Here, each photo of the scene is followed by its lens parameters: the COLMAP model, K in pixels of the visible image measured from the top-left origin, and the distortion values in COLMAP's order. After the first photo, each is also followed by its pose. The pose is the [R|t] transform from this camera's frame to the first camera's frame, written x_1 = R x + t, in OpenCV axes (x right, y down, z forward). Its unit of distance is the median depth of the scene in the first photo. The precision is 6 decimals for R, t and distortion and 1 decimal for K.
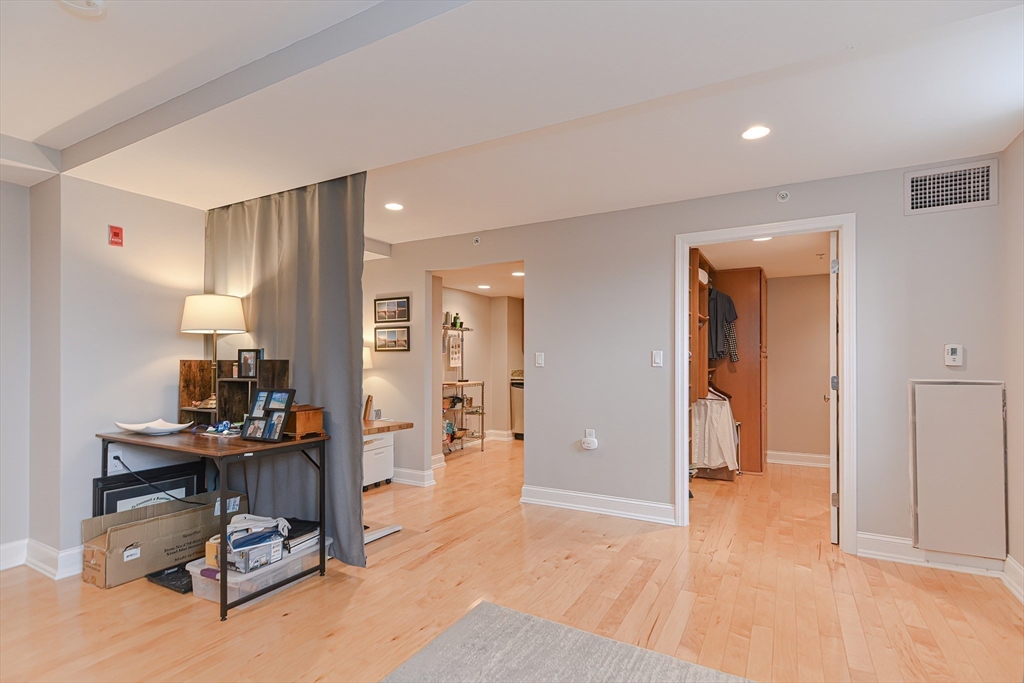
lens RADIAL K [[492.2, 0, 511.9], [0, 492.2, 354.9], [0, 0, 1]] dist [0.015999, -0.007790]
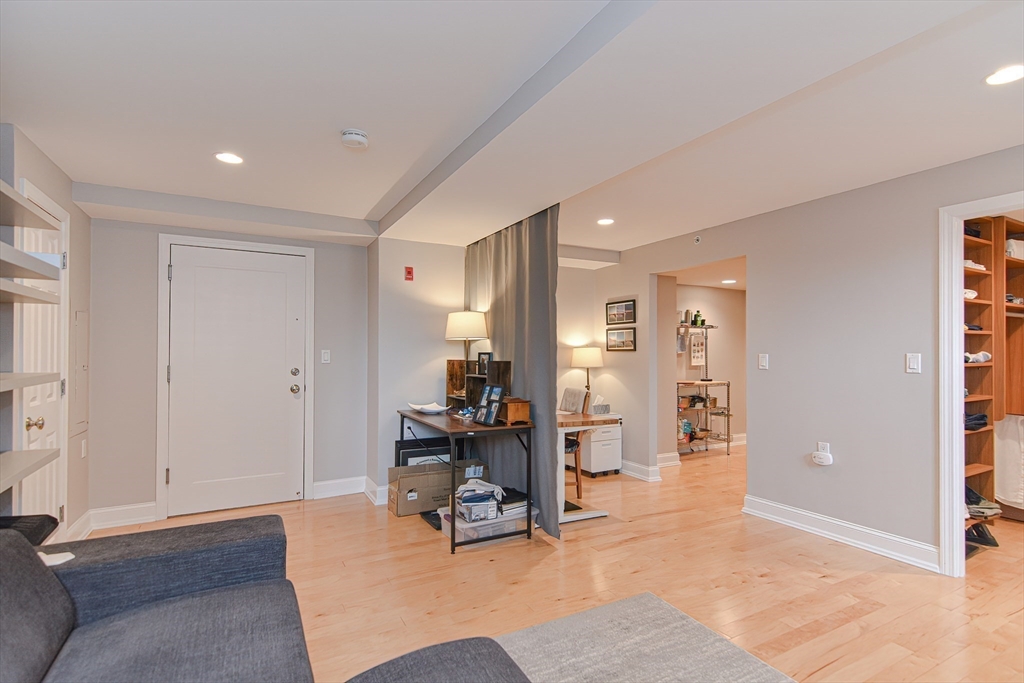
lens RADIAL K [[492.2, 0, 520.9], [0, 492.2, 345.1], [0, 0, 1]] dist [0.015999, -0.007790]
pose [[0.850535, -0.004837, -0.525896, 0.225010], [0.001043, 0.999971, -0.007510, -0.020793], [0.525917, 0.005838, 0.850516, -0.044468]]
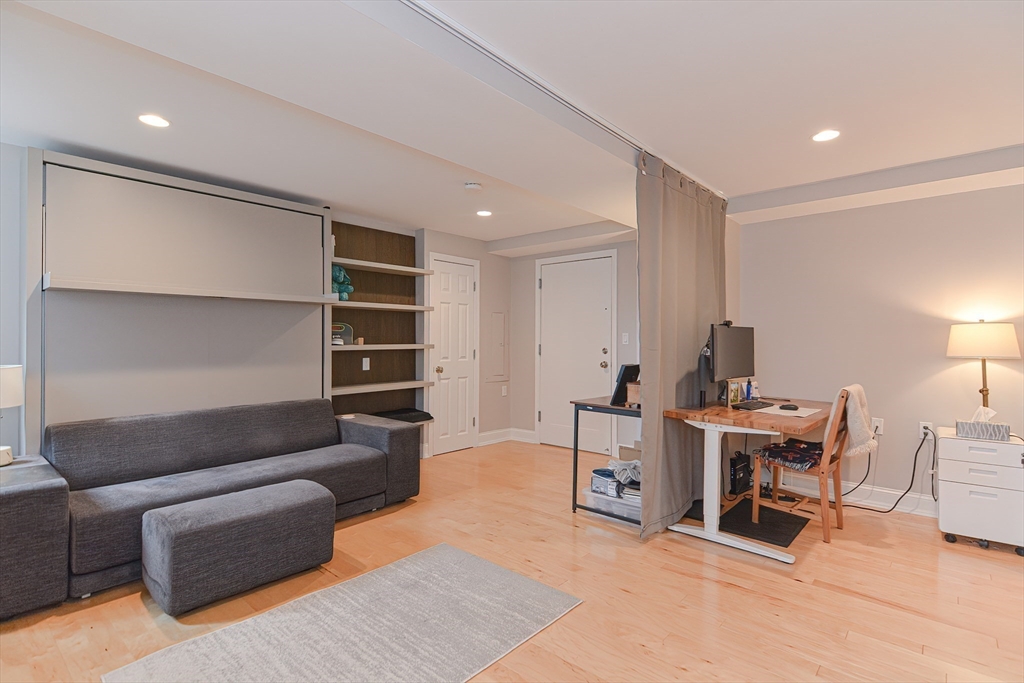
lens RADIAL K [[492.2, 0, 509.4], [0, 492.2, 335.2], [0, 0, 1]] dist [0.015999, -0.007790]
pose [[-0.200510, -0.008707, -0.979653, 0.726768], [0.004175, 0.999944, -0.009742, 0.003663], [0.979683, -0.006044, -0.200462, 0.856279]]
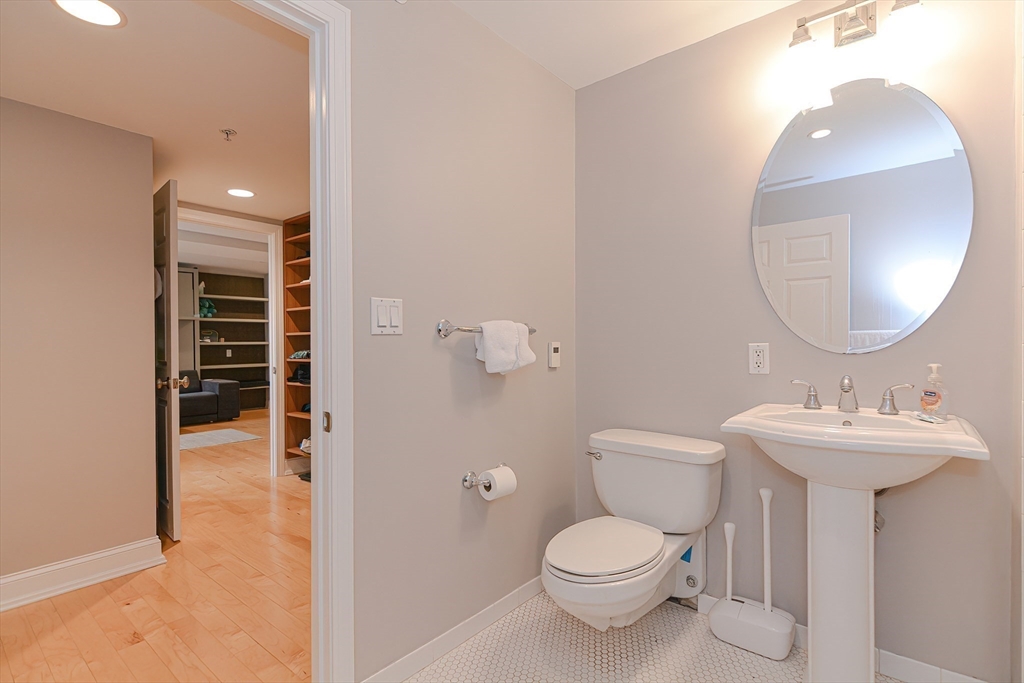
lens RADIAL K [[492.2, 0, 514.2], [0, 492.2, 347.1], [0, 0, 1]] dist [0.015999, -0.007790]
pose [[-0.175840, 0.008303, -0.984384, 1.697681], [0.011798, 0.999910, 0.006327, 0.045068], [0.984348, -0.010501, -0.175922, 2.125727]]
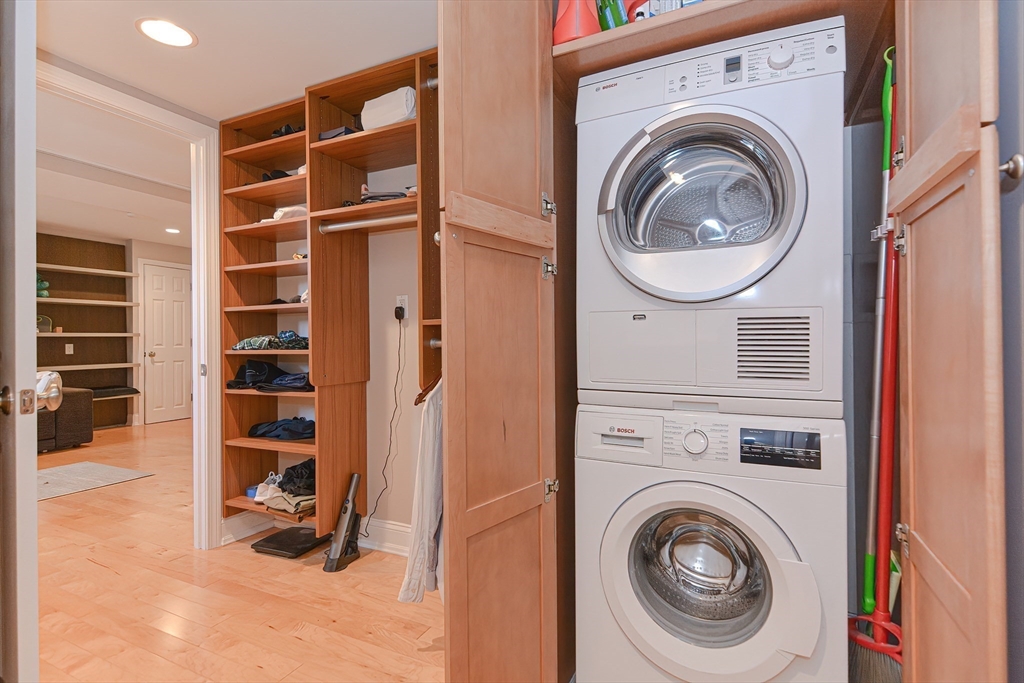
lens RADIAL K [[492.2, 0, 508.3], [0, 492.2, 337.6], [0, 0, 1]] dist [0.015999, -0.007790]
pose [[0.059713, -0.005092, -0.998203, 1.301850], [0.016736, 0.999852, -0.004100, 0.069274], [0.998075, -0.016461, 0.059790, 1.673613]]
